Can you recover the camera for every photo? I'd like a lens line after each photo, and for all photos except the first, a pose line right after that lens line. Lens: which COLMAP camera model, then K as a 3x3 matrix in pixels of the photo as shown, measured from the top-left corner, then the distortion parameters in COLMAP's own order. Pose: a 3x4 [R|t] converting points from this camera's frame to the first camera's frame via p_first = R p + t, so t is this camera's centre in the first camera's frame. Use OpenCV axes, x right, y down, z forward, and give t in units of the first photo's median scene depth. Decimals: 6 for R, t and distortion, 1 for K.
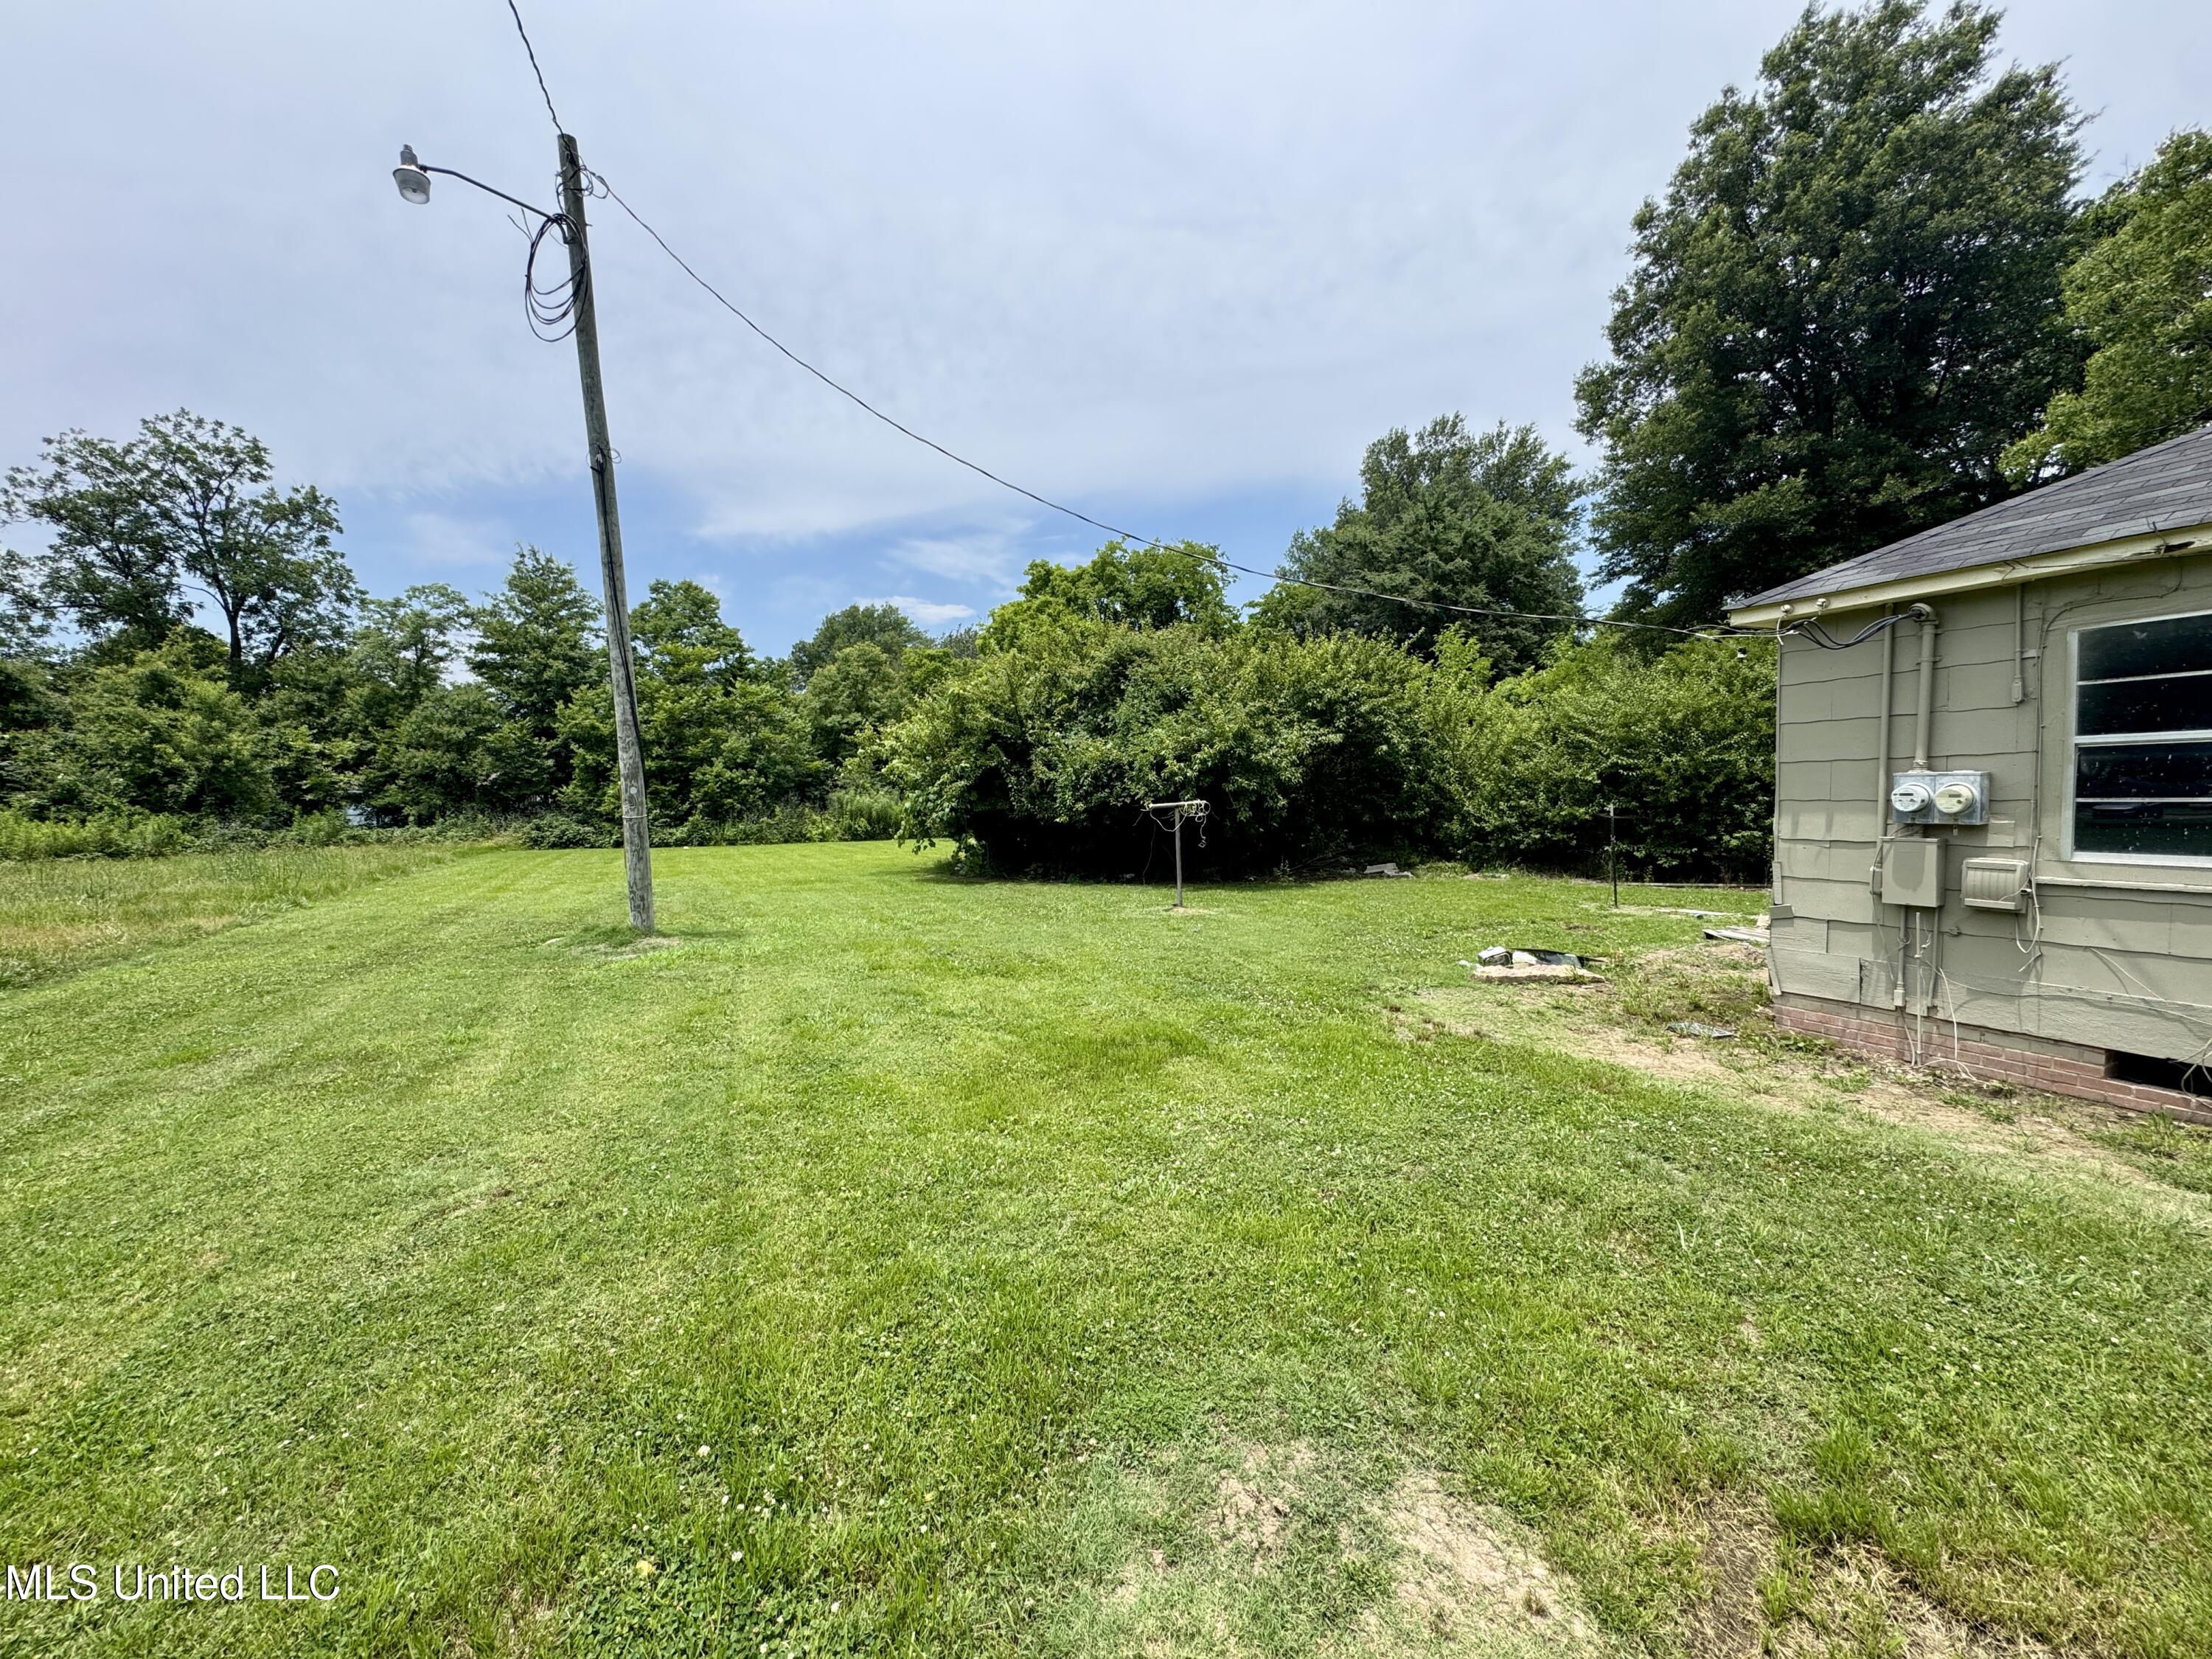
lens RADIAL K [[882.4, 0, 1107.5], [0, 882.4, 841.9], [0, 0, 1]] dist [-0.001214, -0.000410]
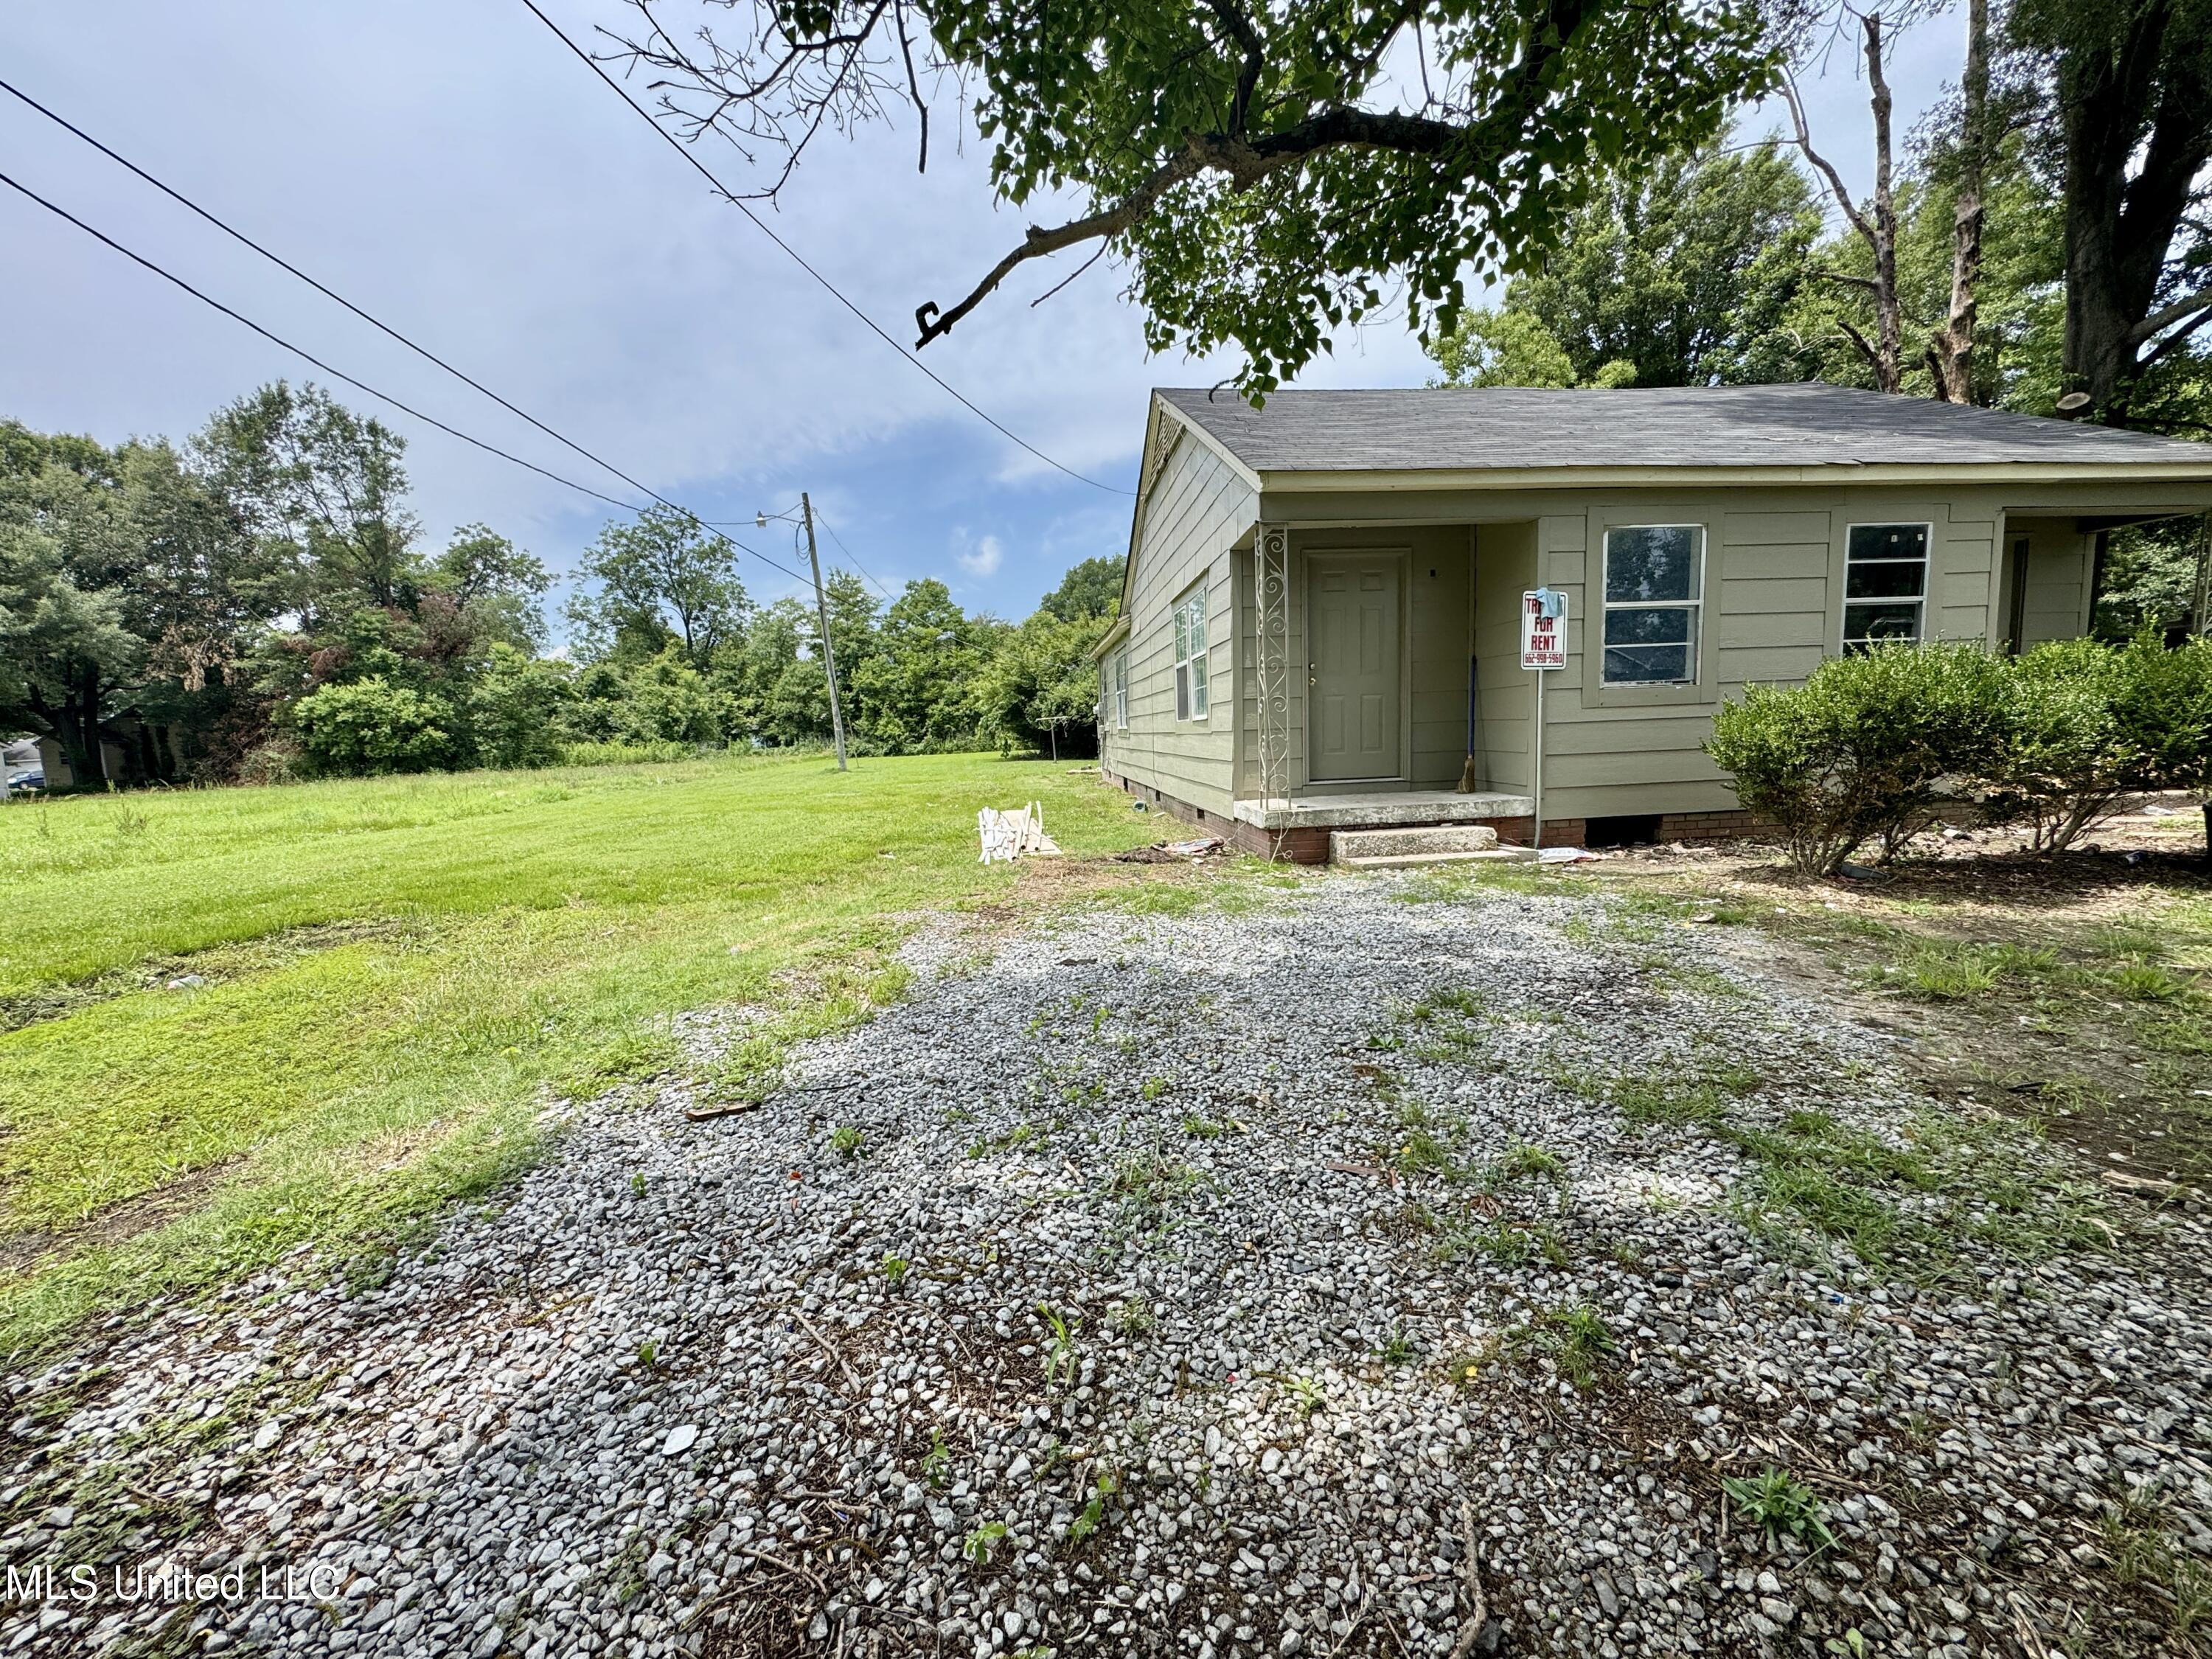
lens RADIAL K [[882.4, 0, 1093.6], [0, 882.4, 834.8], [0, 0, 1]] dist [-0.001214, -0.000410]
pose [[0.945477, 0.007501, -0.325603, 0.348412], [0.018578, 0.996865, 0.076913, 0.032388], [0.325159, -0.078768, 0.942373, -0.441631]]
